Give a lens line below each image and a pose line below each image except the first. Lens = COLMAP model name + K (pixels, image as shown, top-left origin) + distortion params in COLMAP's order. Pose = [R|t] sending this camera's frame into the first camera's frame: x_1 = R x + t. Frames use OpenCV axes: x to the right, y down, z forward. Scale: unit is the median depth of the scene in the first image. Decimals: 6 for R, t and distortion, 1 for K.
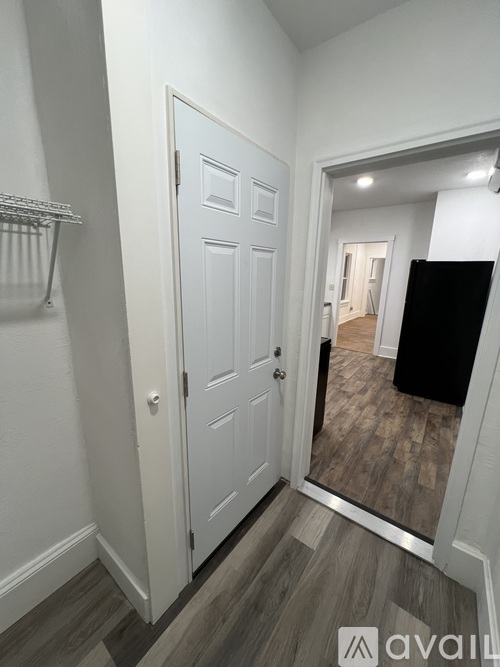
lens RADIAL K [[266.1, 0, 252.5], [0, 266.1, 333.7], [0, 0, 1]] dist [-0.002224, 0.000404]
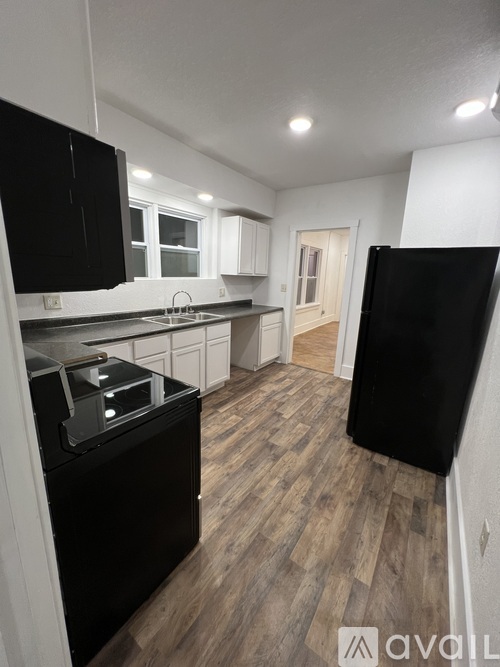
lens RADIAL K [[266.1, 0, 252.5], [0, 266.1, 333.7], [0, 0, 1]] dist [-0.002224, 0.000404]
pose [[0.999228, 0.003788, 0.039108, 0.298889], [-0.003863, 0.999991, 0.001863, -0.069884], [-0.039101, -0.002013, 0.999233, 0.379713]]
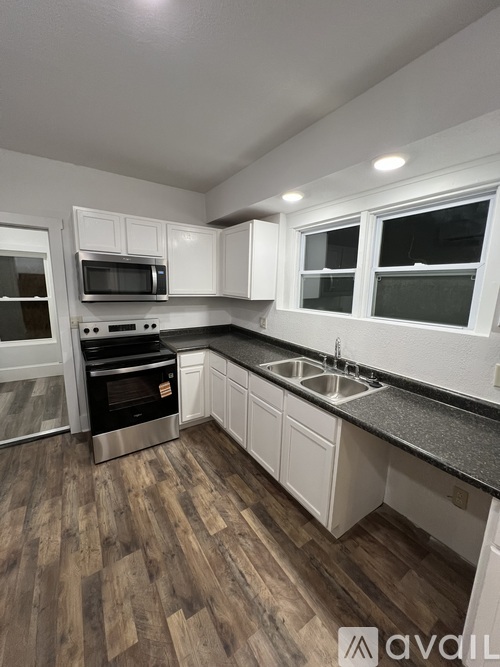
lens RADIAL K [[266.1, 0, 252.5], [0, 266.1, 333.7], [0, 0, 1]] dist [-0.002224, 0.000404]
pose [[-0.325472, 0.141745, -0.934867, 0.726435], [-0.243300, 0.942855, 0.227661, -0.325714], [0.913714, 0.301550, -0.272386, 1.348866]]
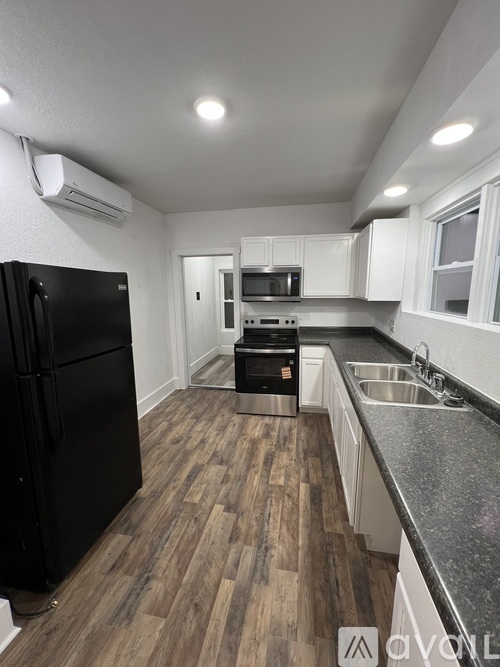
lens RADIAL K [[266.1, 0, 252.5], [0, 266.1, 333.7], [0, 0, 1]] dist [-0.002224, 0.000404]
pose [[-0.895565, 0.060557, -0.440789, 0.623397], [-0.111352, 0.928662, 0.353819, -0.393408], [0.430770, 0.365951, -0.824935, 1.657416]]
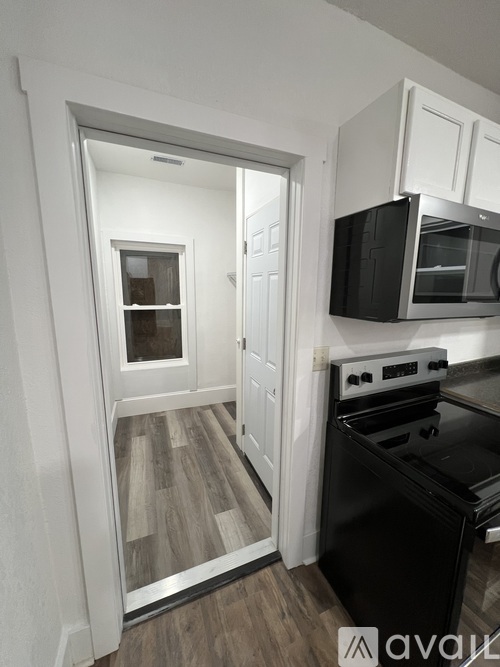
lens RADIAL K [[266.1, 0, 252.5], [0, 266.1, 333.7], [0, 0, 1]] dist [-0.002224, 0.000404]
pose [[-0.504851, 0.119411, -0.854907, 0.518184], [-0.214857, 0.941833, 0.258433, -0.152758], [0.836039, 0.314153, -0.449829, 0.681494]]
